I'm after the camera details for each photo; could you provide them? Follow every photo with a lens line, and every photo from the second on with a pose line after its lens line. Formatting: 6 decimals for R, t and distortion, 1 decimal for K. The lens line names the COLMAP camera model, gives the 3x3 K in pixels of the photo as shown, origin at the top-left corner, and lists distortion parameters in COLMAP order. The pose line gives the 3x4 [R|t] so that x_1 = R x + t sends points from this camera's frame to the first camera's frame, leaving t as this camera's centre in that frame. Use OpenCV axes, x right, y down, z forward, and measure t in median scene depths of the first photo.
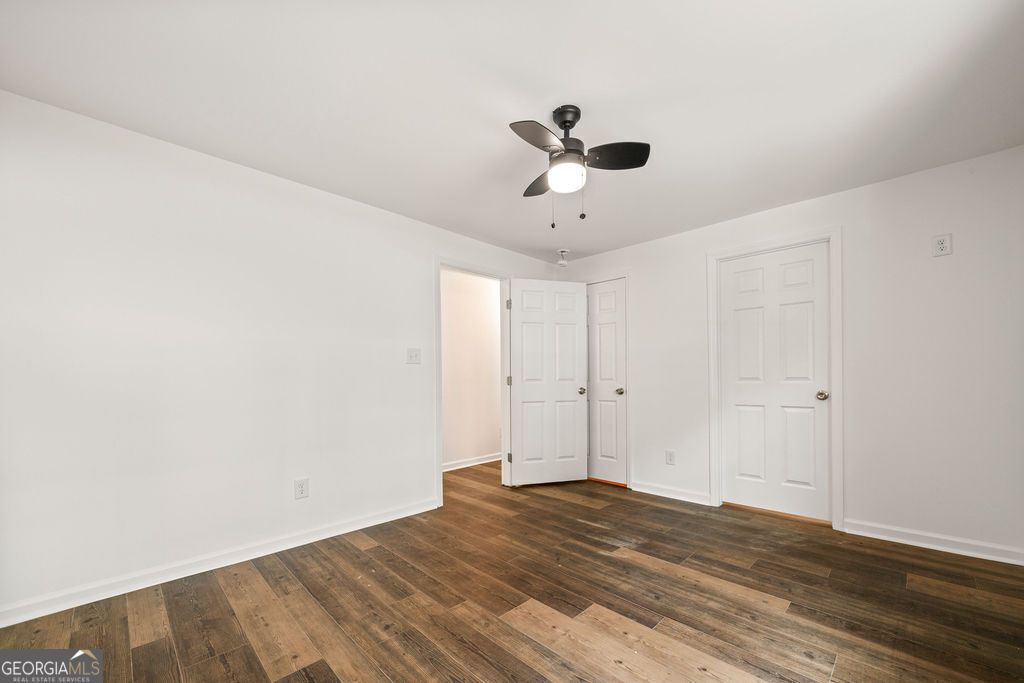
lens RADIAL K [[396.4, 0, 525.3], [0, 396.4, 380.6], [0, 0, 1]] dist [-0.008146, 0.000155]
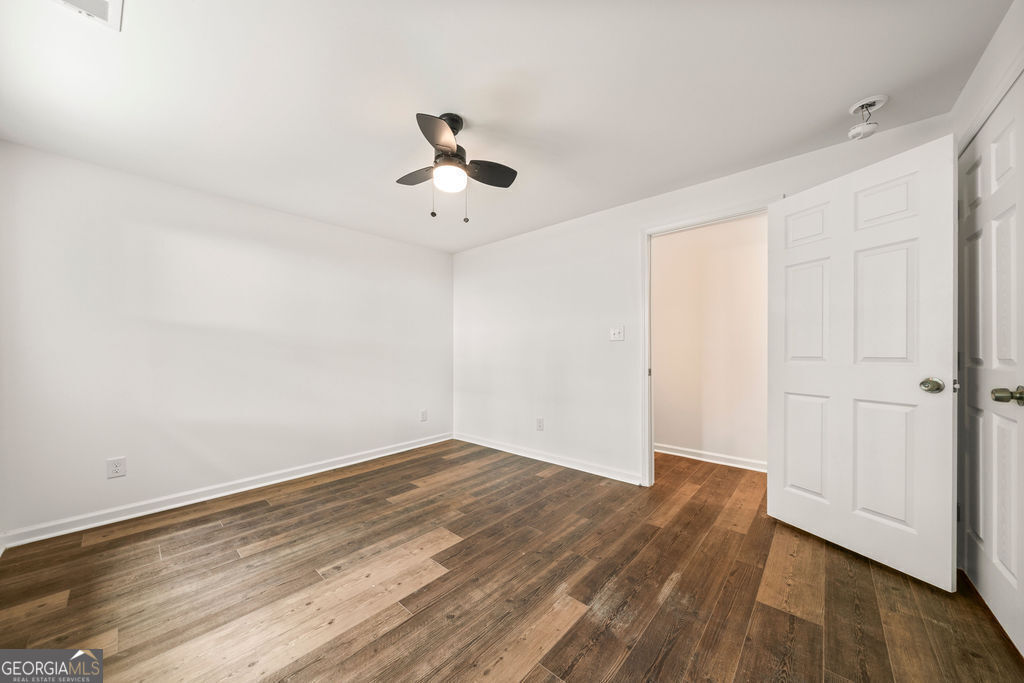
lens RADIAL K [[354.7, 0, 513.1], [0, 354.7, 346.6], [0, 0, 1]] dist [-0.002568, -0.000722]
pose [[0.049076, -0.007177, -0.998769, 0.920686], [-0.002663, 0.999970, -0.007317, -0.023923], [0.998792, 0.003019, 0.049055, 0.910009]]
